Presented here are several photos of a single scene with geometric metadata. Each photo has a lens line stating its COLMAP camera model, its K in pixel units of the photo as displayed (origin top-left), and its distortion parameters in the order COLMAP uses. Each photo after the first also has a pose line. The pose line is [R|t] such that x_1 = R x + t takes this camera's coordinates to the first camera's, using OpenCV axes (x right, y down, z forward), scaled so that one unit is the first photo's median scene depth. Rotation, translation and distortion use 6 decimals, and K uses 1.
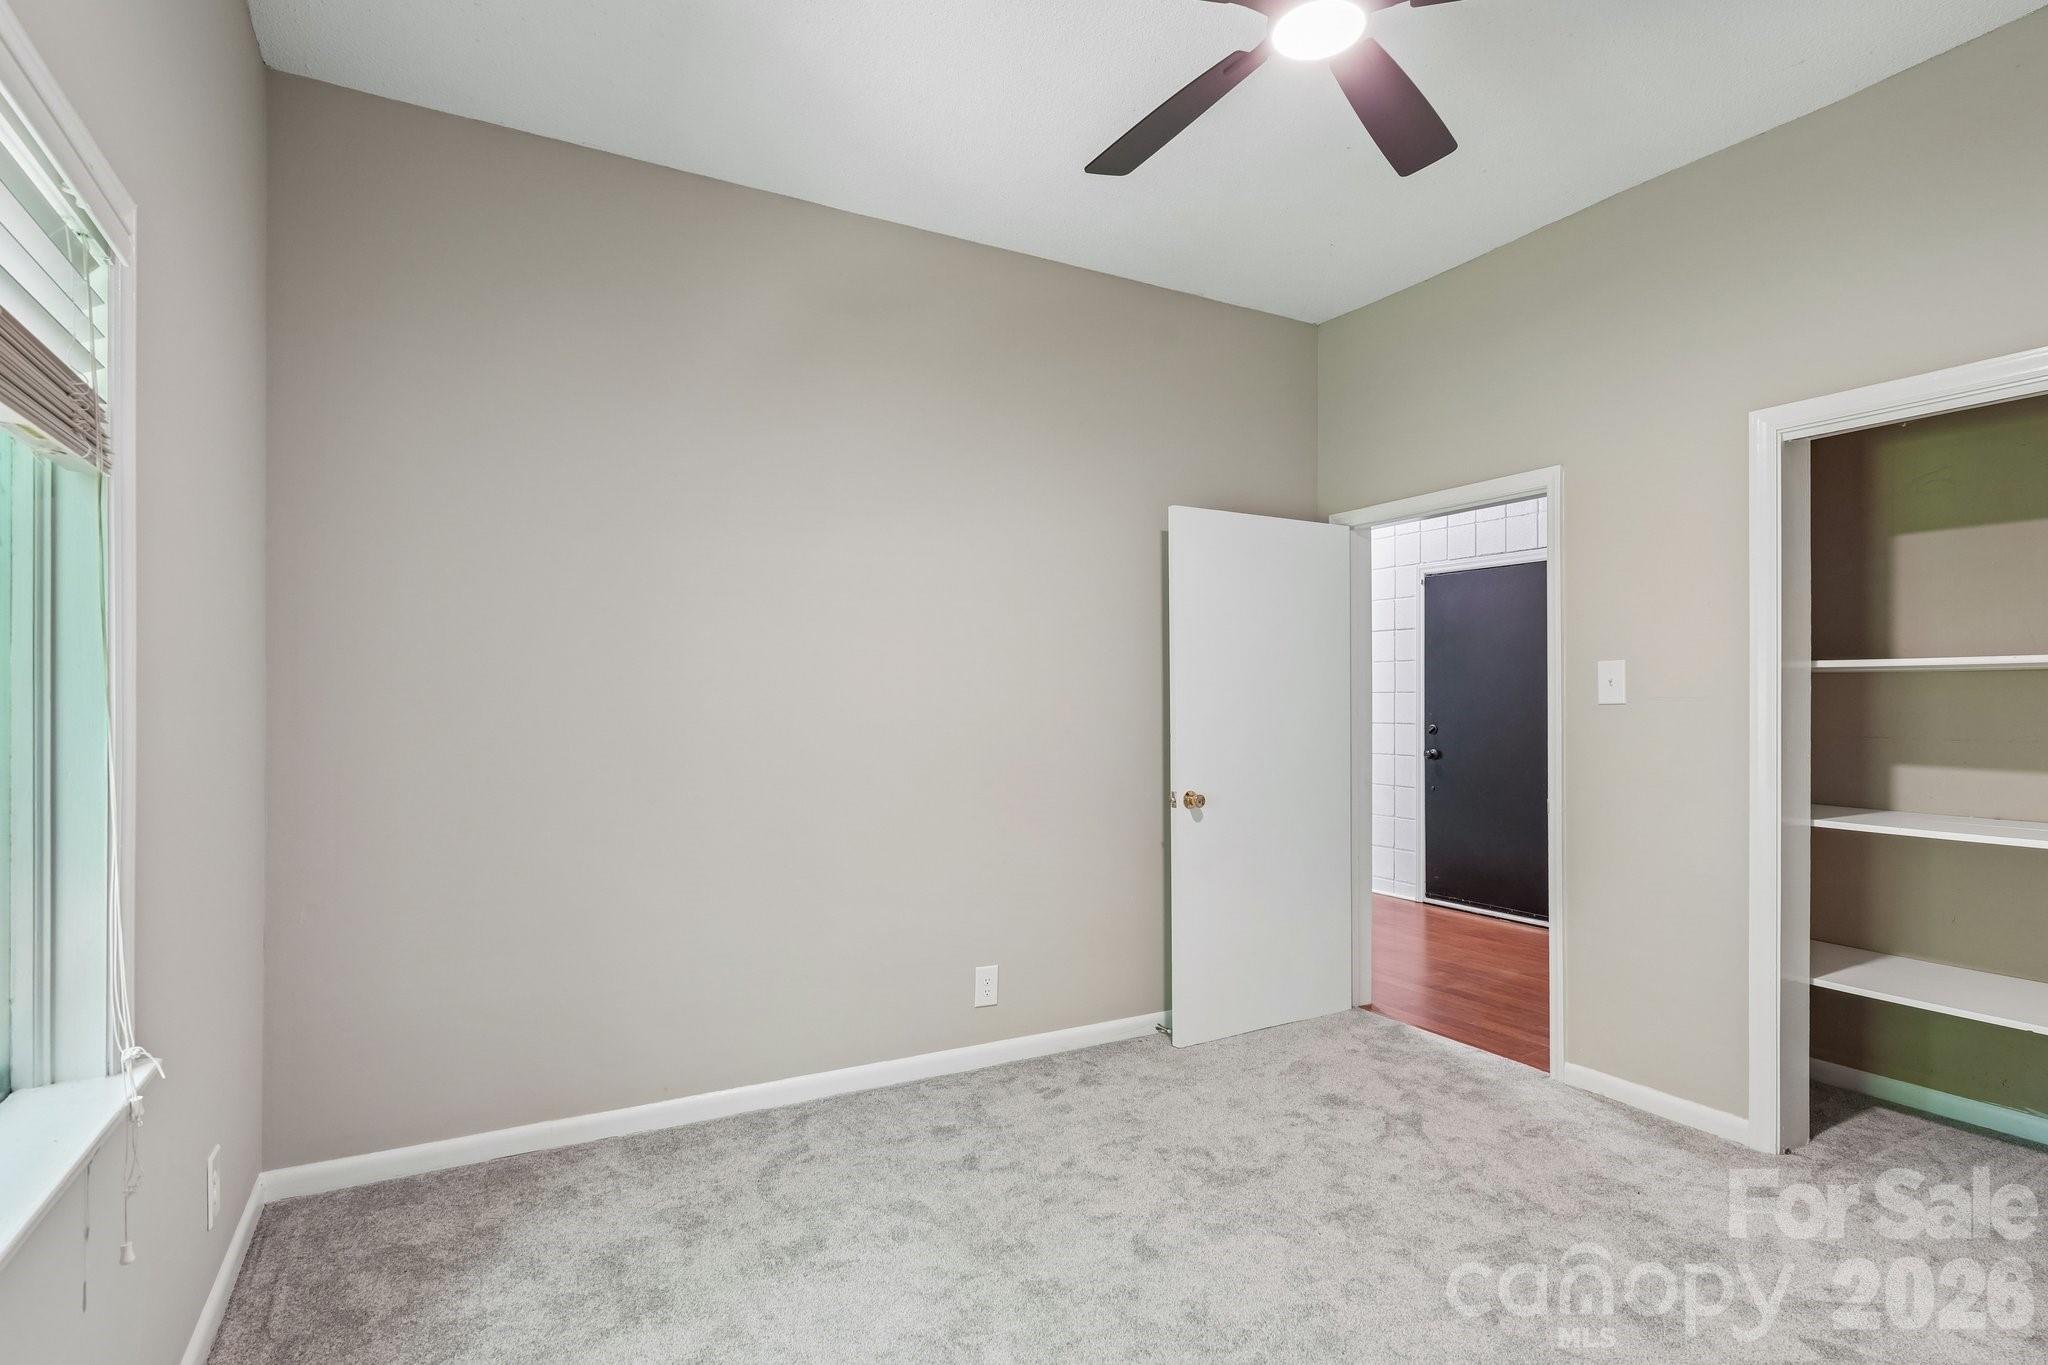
lens RADIAL K [[1036.5, 0, 1027.0], [0, 1036.5, 692.9], [0, 0, 1]] dist [0.002528, -0.000340]
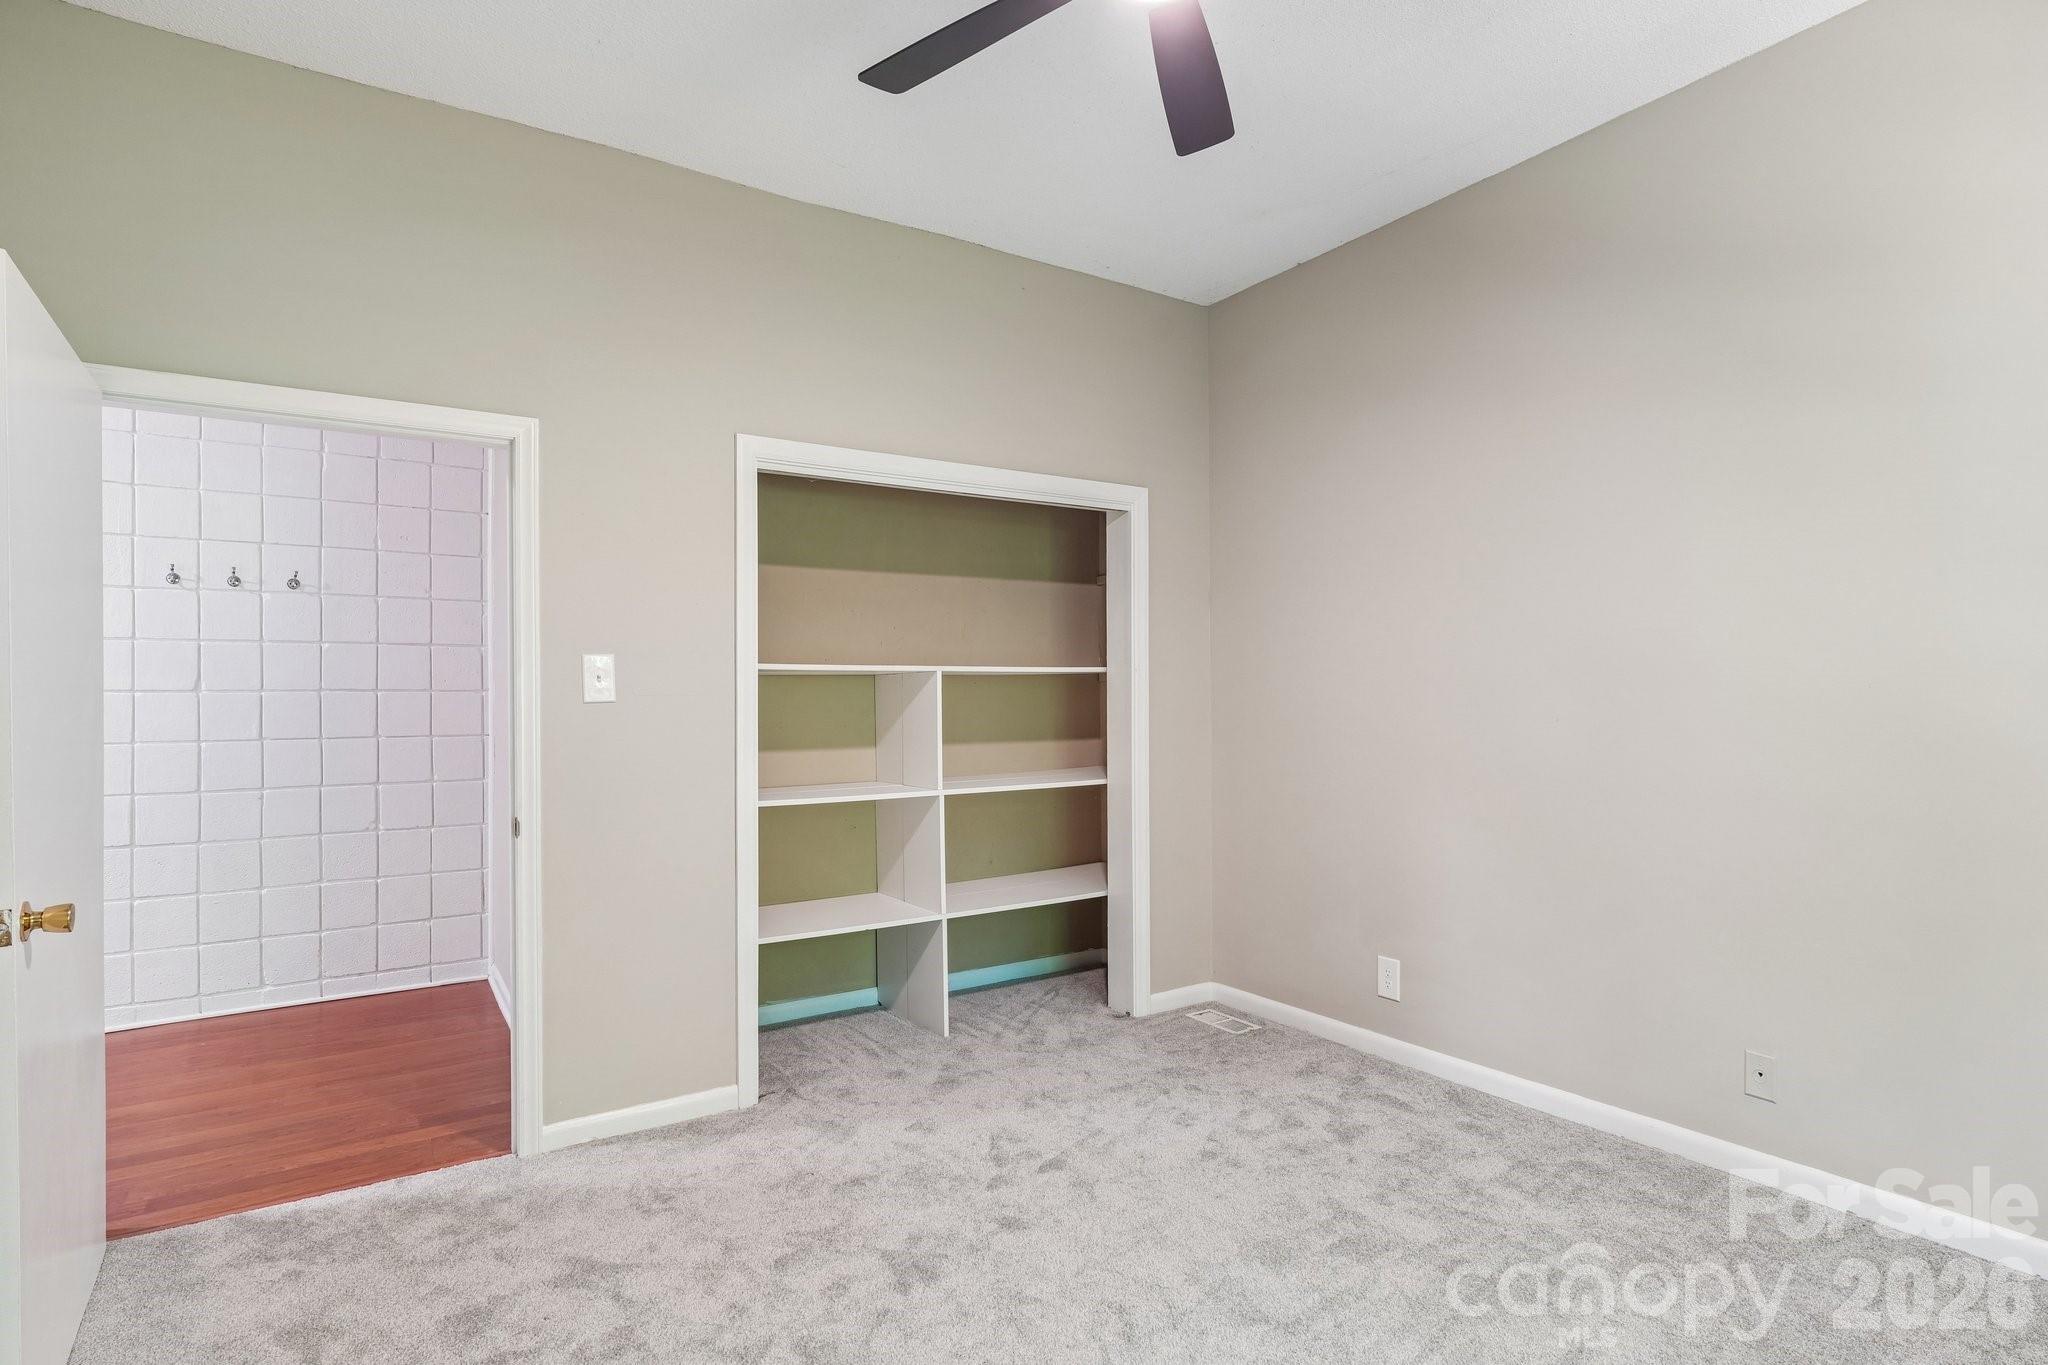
lens RADIAL K [[1036.5, 0, 1024.5], [0, 1036.5, 688.9], [0, 0, 1]] dist [0.002528, -0.000340]
pose [[-0.073516, 0.009240, 0.997251, -0.401460], [-0.001963, 0.999954, -0.009409, 0.007553], [-0.997292, -0.002649, -0.073494, 0.759283]]
